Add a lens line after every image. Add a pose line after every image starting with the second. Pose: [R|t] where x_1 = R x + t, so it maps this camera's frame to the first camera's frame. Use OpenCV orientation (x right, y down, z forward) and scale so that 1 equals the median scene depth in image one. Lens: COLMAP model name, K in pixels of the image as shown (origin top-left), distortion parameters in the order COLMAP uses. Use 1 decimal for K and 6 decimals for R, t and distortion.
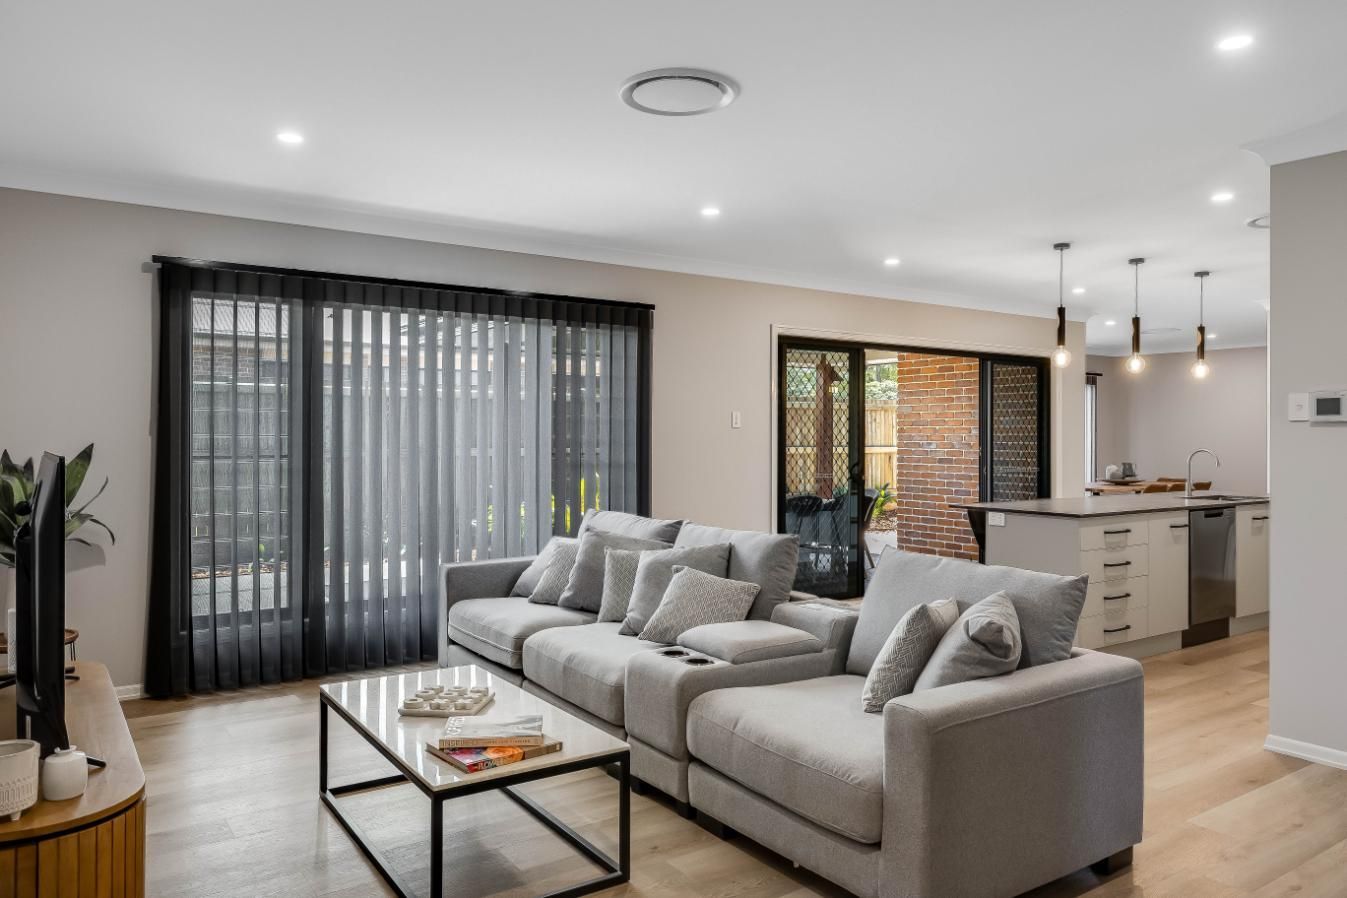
lens RADIAL K [[943.3, 0, 673.6], [0, 943.3, 443.8], [0, 0, 1]] dist [-0.006047, 0.000670]
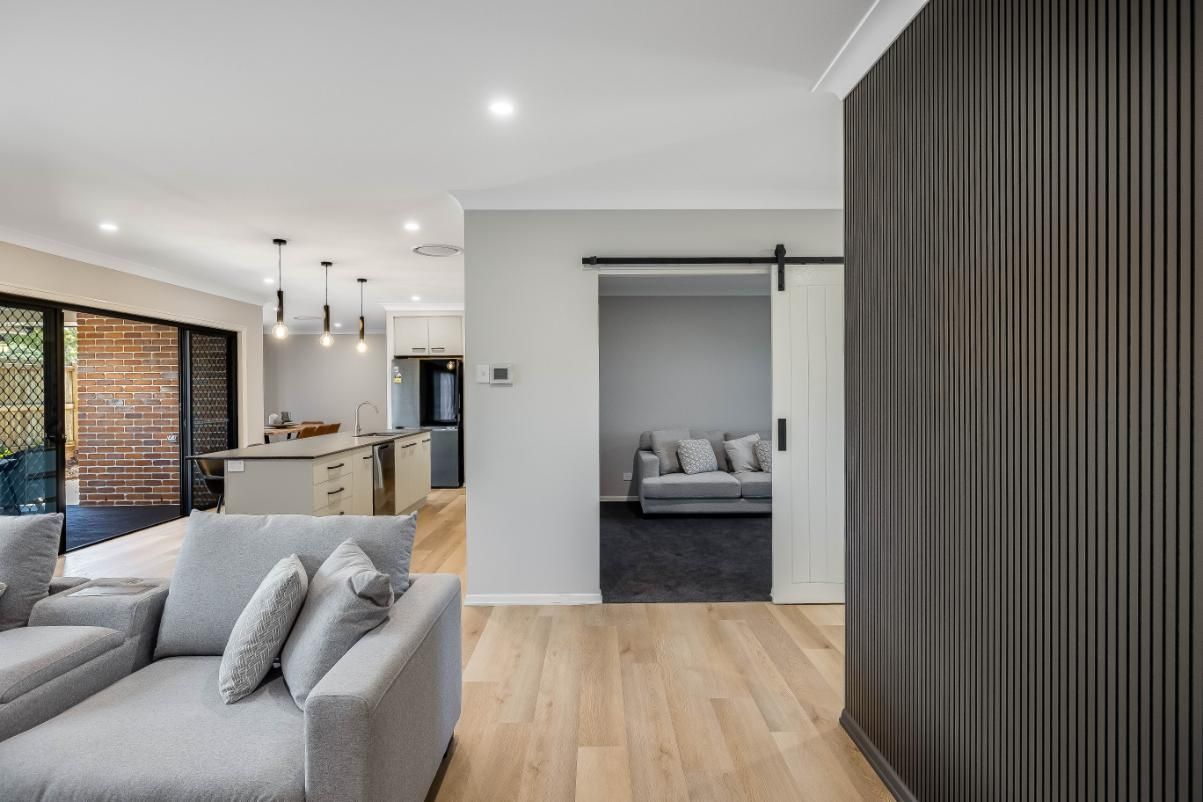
lens RADIAL K [[633.5, 0, 600.2], [0, 633.5, 395.7], [0, 0, 1]] dist [-0.006352, 0.001594]
pose [[0.560678, -0.013331, 0.827926, -0.042779], [0.014436, 0.999876, 0.006323, -0.004638], [-0.827908, 0.008406, 0.560801, 0.165257]]
